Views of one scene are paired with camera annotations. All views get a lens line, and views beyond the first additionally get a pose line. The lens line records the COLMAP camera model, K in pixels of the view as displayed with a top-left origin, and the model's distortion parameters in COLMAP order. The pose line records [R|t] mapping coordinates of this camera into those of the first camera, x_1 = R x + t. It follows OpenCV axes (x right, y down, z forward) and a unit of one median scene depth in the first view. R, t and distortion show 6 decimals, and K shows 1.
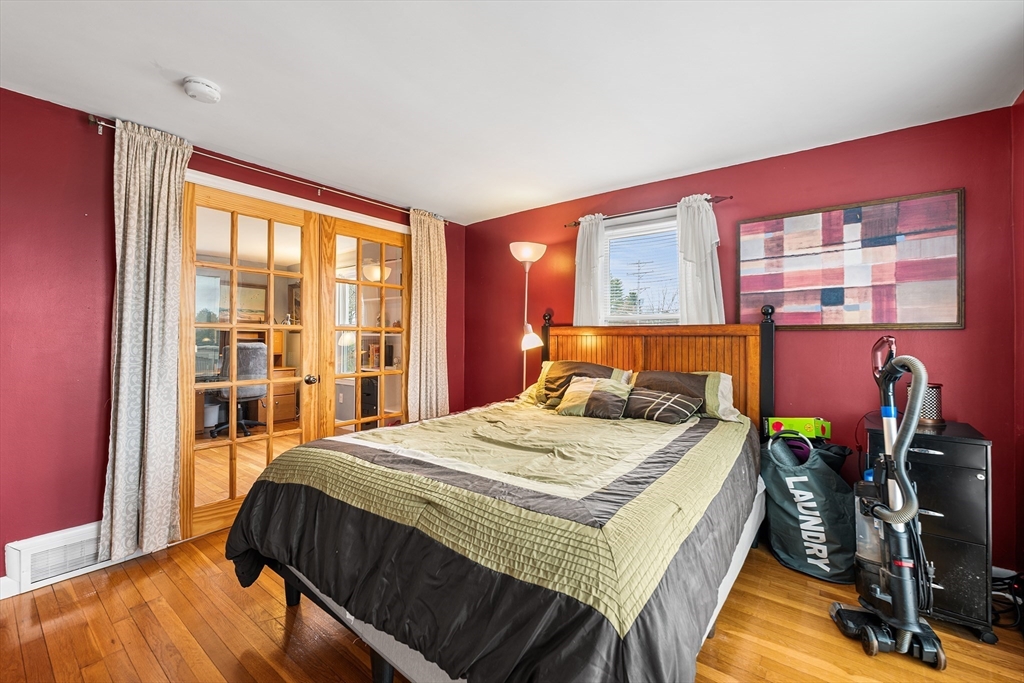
lens RADIAL K [[423.4, 0, 512.0], [0, 423.4, 341.5], [0, 0, 1]] dist [-0.002207, -0.000167]
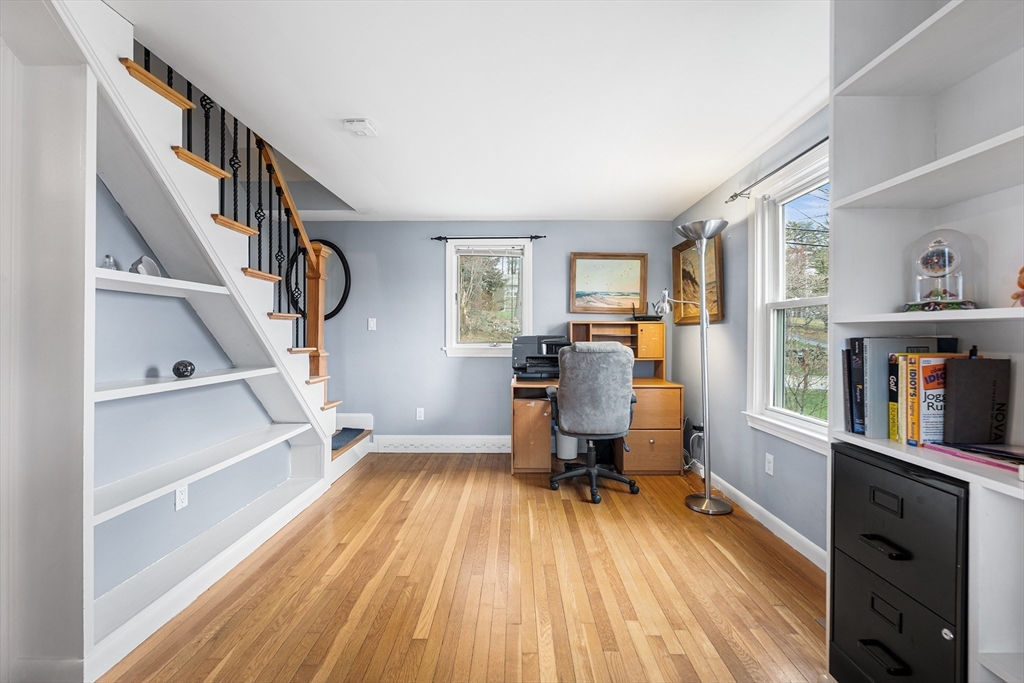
lens RADIAL K [[418.4, 0, 515.4], [0, 418.4, 330.9], [0, 0, 1]] dist [-0.000777, -0.000129]
pose [[0.616688, -0.009223, -0.787154, -0.242329], [-0.001792, 0.999912, -0.013120, -0.003883], [0.787206, 0.009502, 0.616617, 0.565535]]
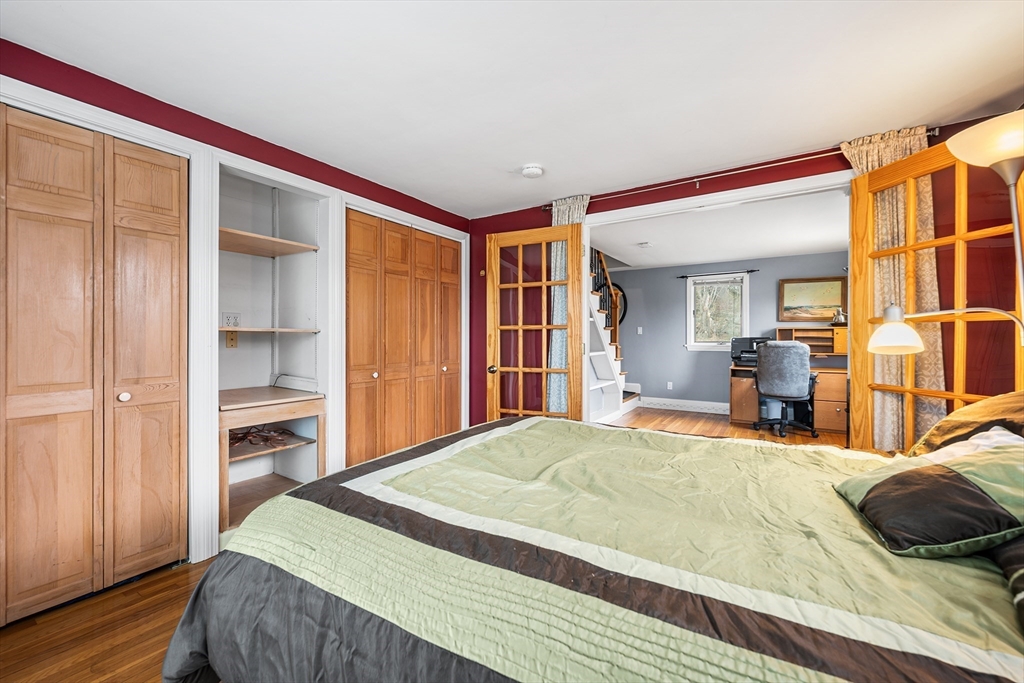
lens RADIAL K [[414.7, 0, 513.2], [0, 414.7, 341.7], [0, 0, 1]] dist [0.001459, 0.000063]
pose [[0.100170, 0.007487, -0.994942, 0.268249], [-0.001185, 0.999972, 0.007406, -0.000815], [0.994970, 0.000437, 0.100176, 0.291930]]
